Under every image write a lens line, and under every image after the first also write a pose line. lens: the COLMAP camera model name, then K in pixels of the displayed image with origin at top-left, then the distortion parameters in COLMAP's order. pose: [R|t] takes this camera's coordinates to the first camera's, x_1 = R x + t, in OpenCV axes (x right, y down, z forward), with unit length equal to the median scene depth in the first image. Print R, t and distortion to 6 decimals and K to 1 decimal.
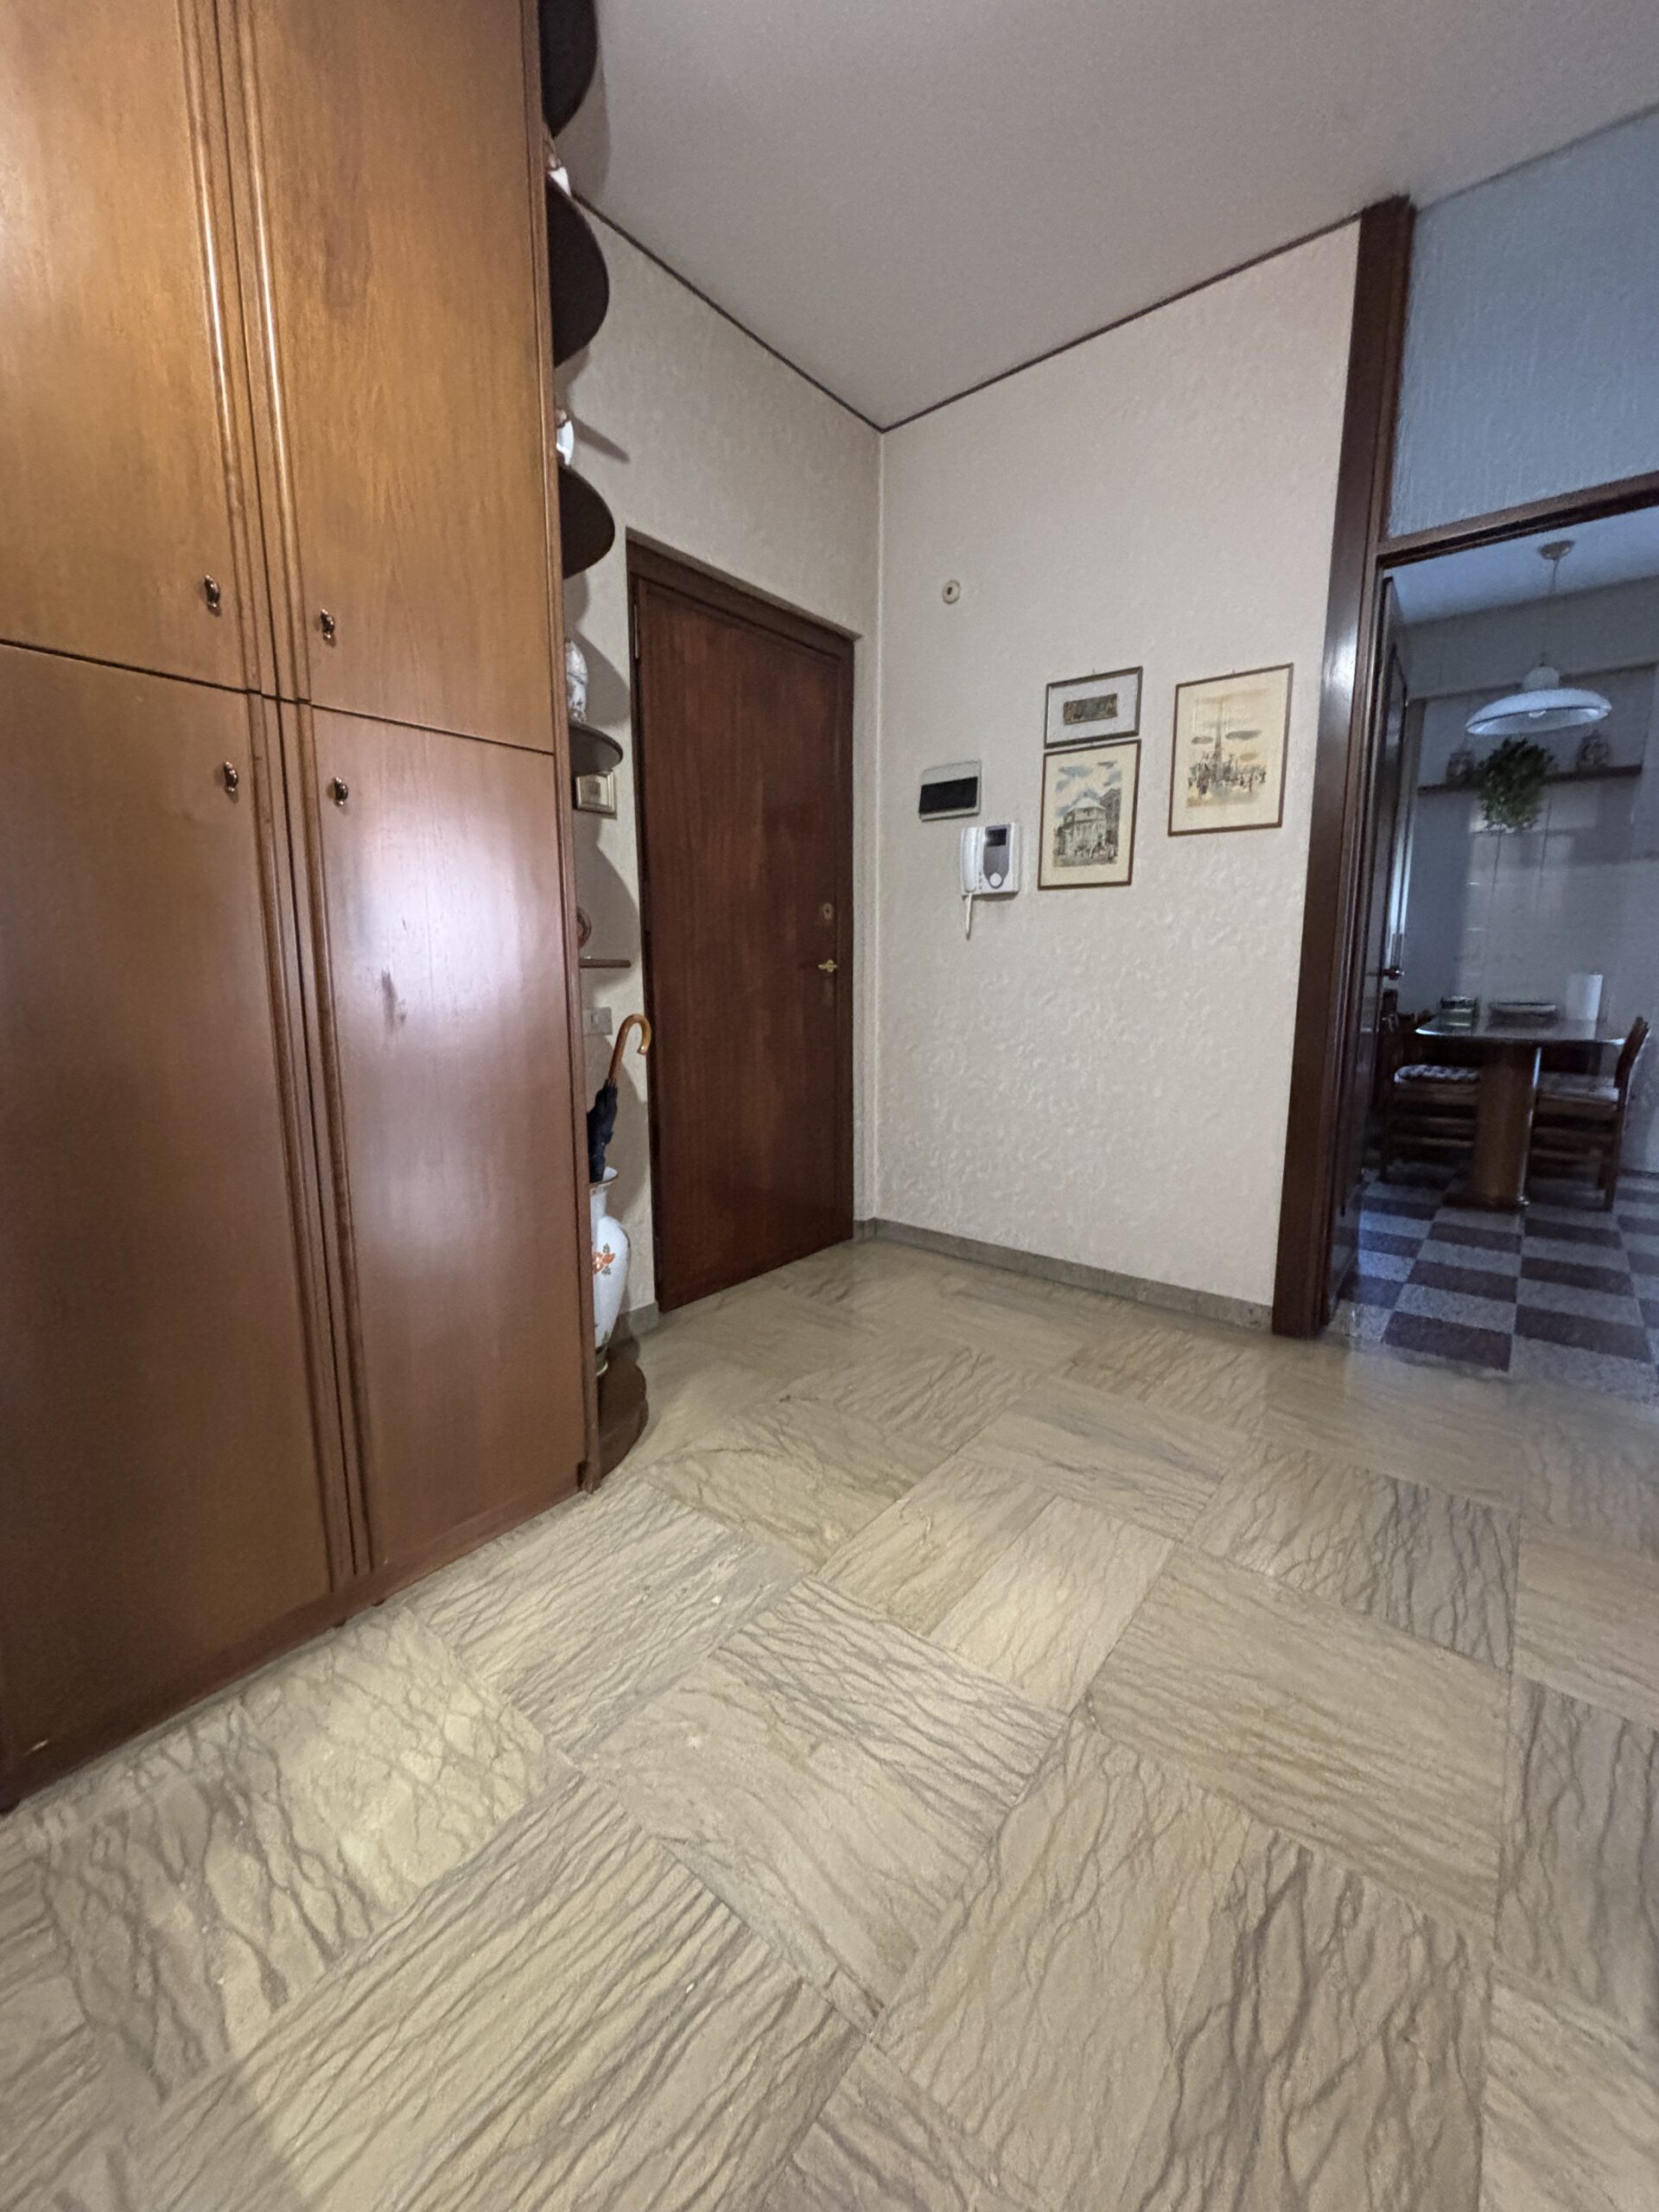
lens RADIAL K [[886.1, 0, 839.5], [0, 886.1, 1098.1], [0, 0, 1]] dist [-0.000667, 0.000975]
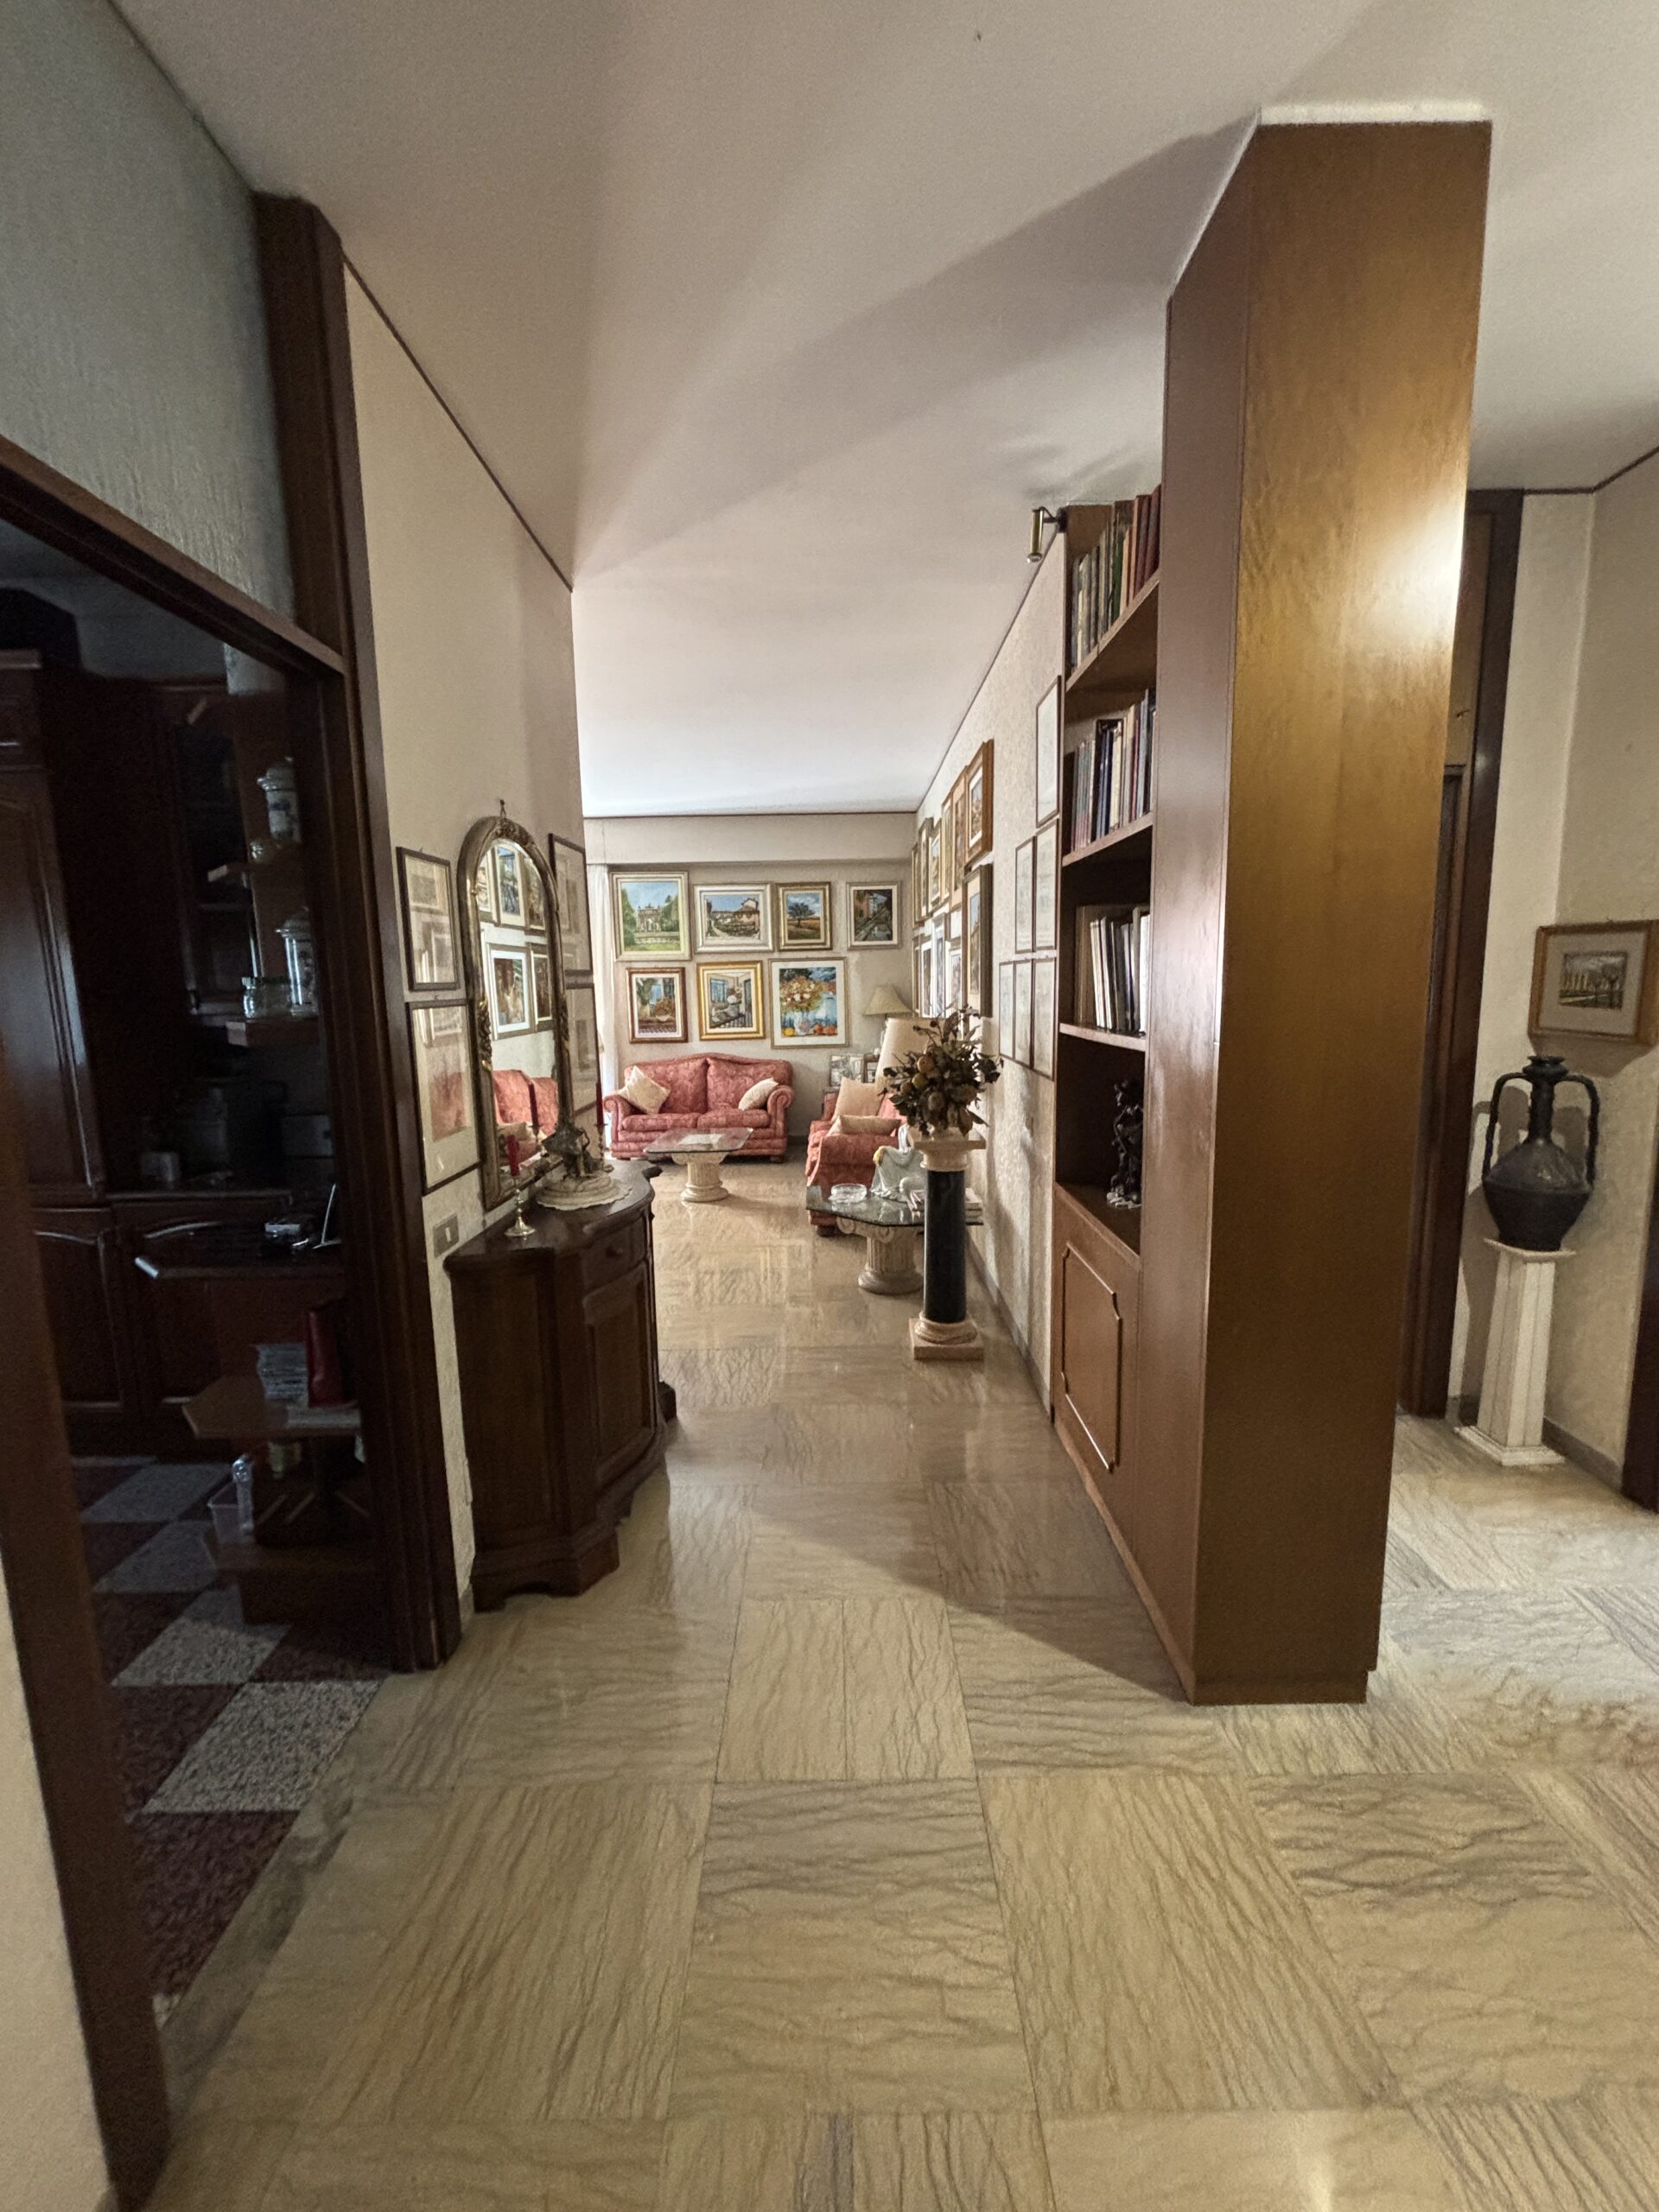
lens RADIAL K [[886.1, 0, 829.3], [0, 886.1, 1112.1], [0, 0, 1]] dist [-0.000667, 0.000975]
pose [[-0.620348, -0.099515, 0.777988, 0.025072], [0.143377, 0.960816, 0.237227, -0.633378], [-0.771110, 0.258709, -0.581772, 1.859380]]
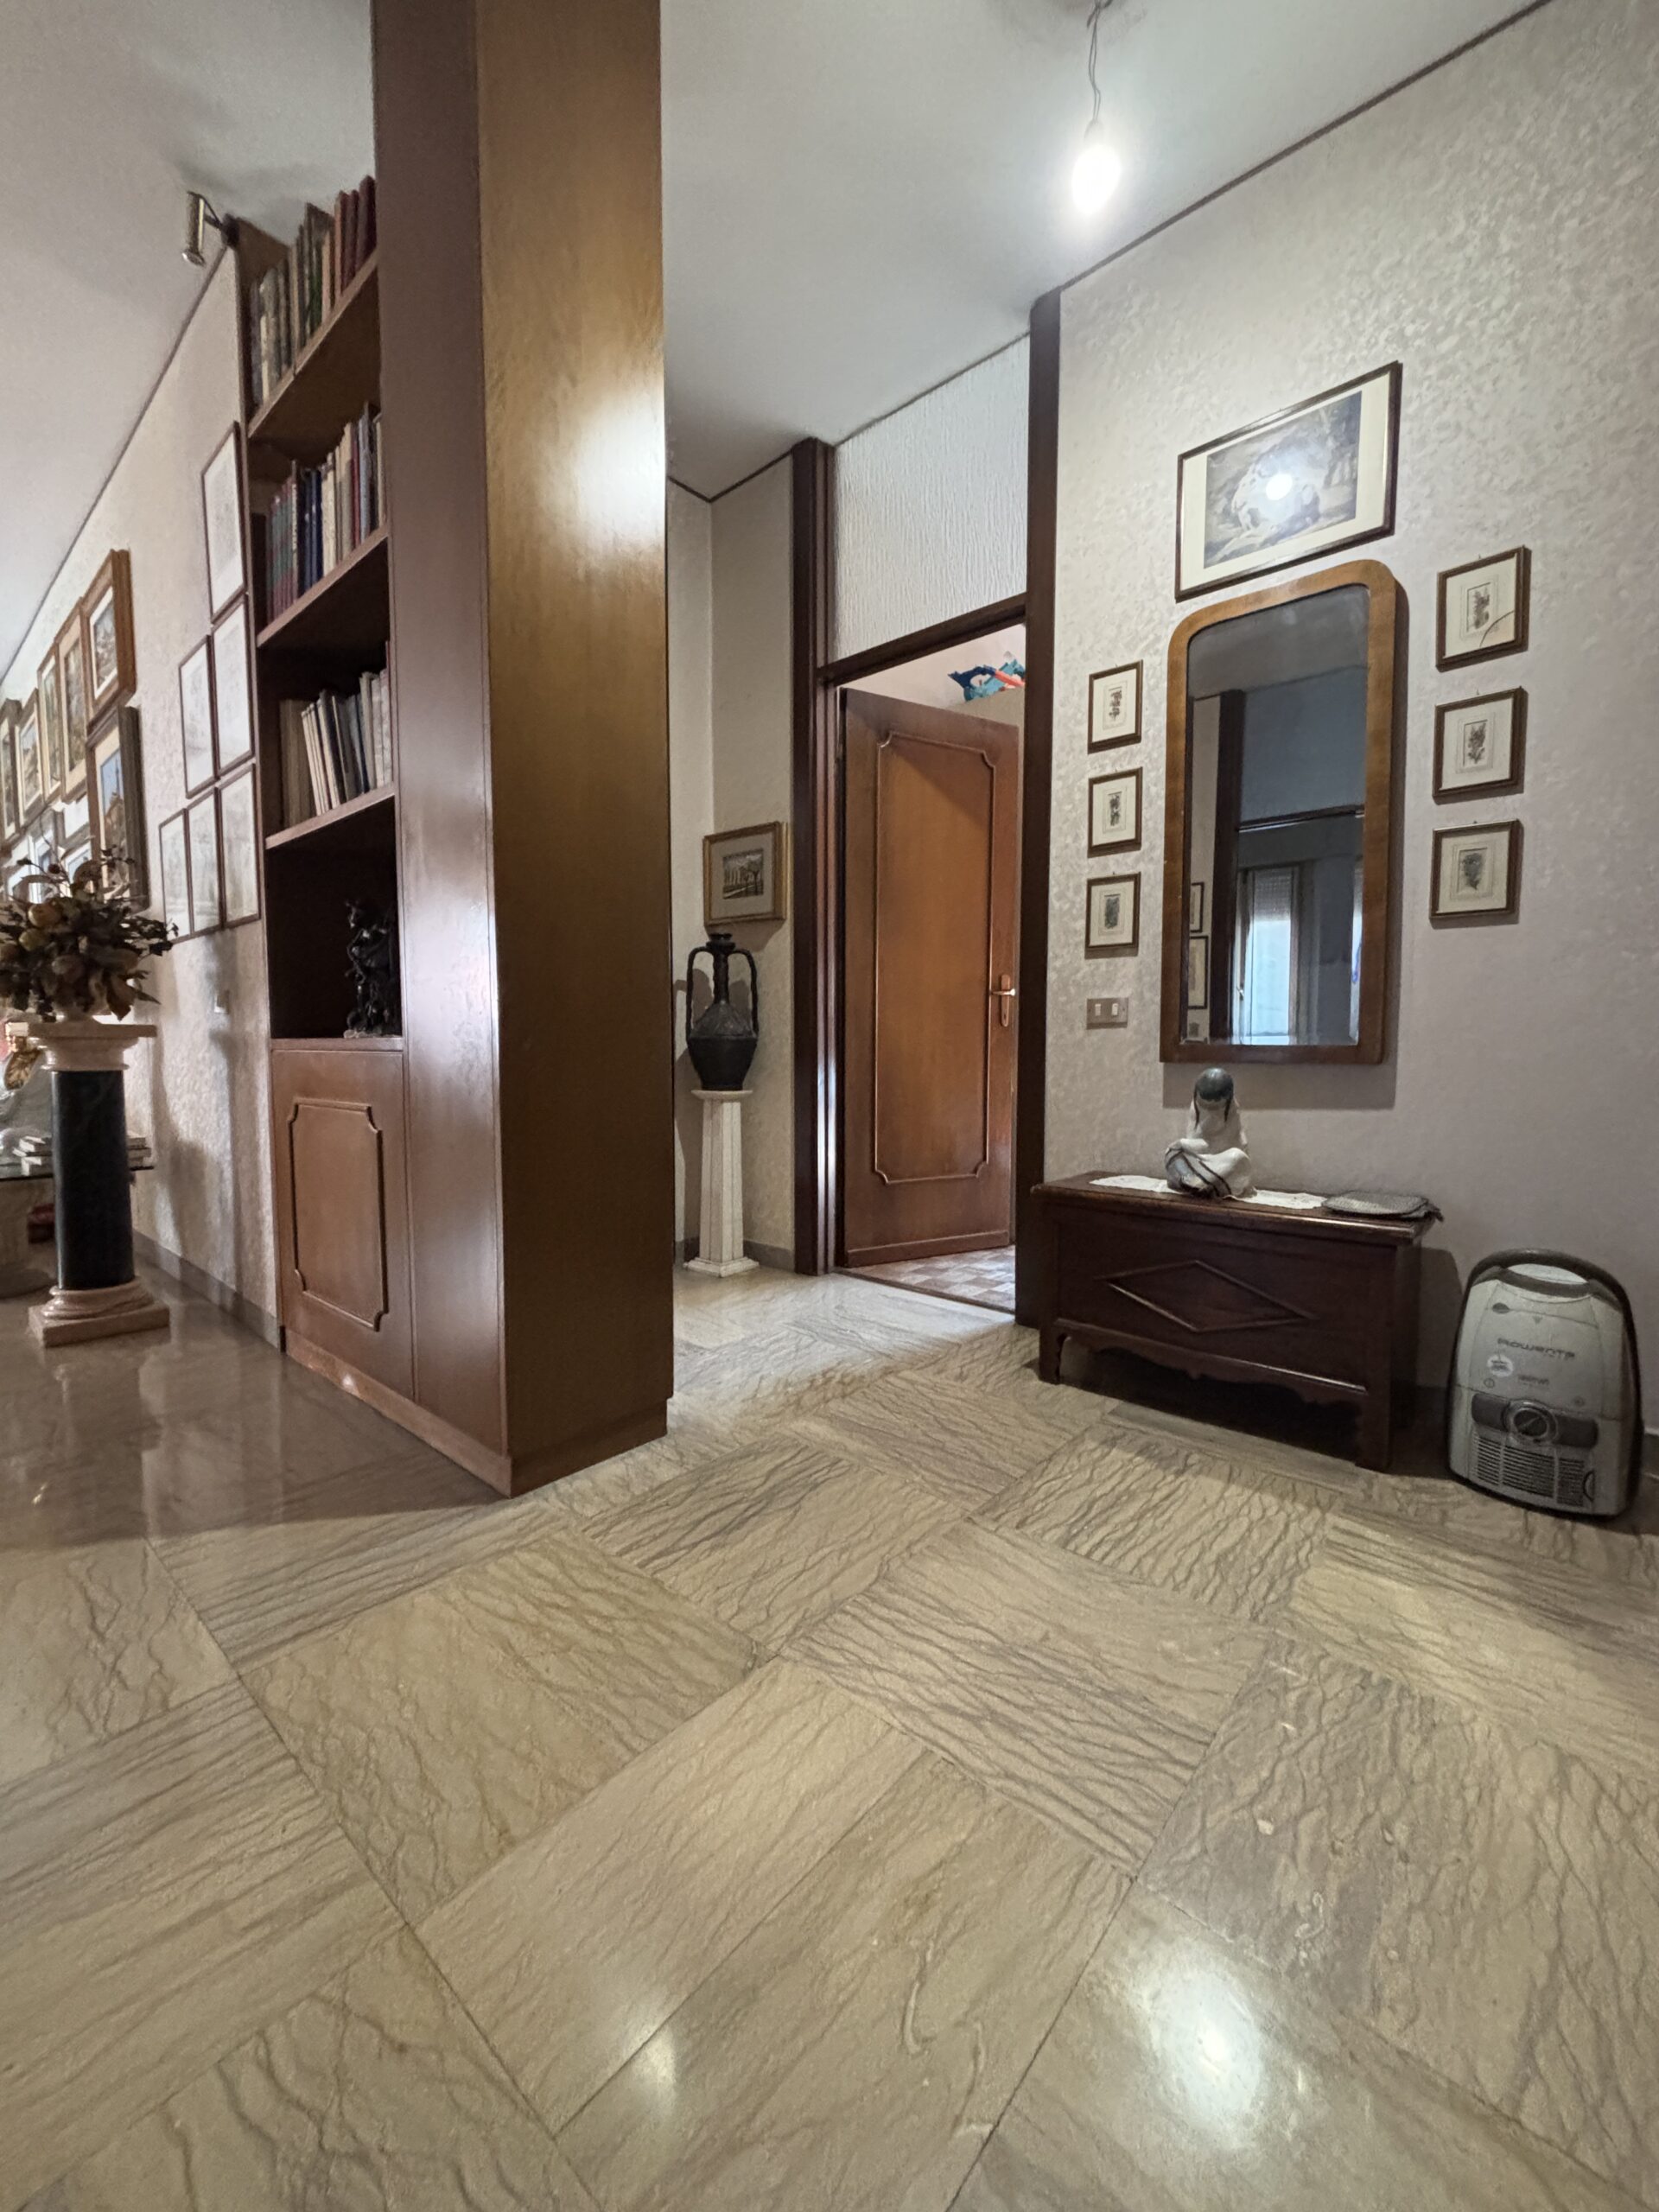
lens RADIAL K [[886.1, 0, 838.0], [0, 886.1, 1111.3], [0, 0, 1]] dist [-0.000667, 0.000975]
pose [[-0.999202, -0.005365, 0.039582, 0.174906], [0.003732, 0.974068, 0.226224, -0.076885], [-0.039769, 0.226191, -0.973271, 1.914621]]
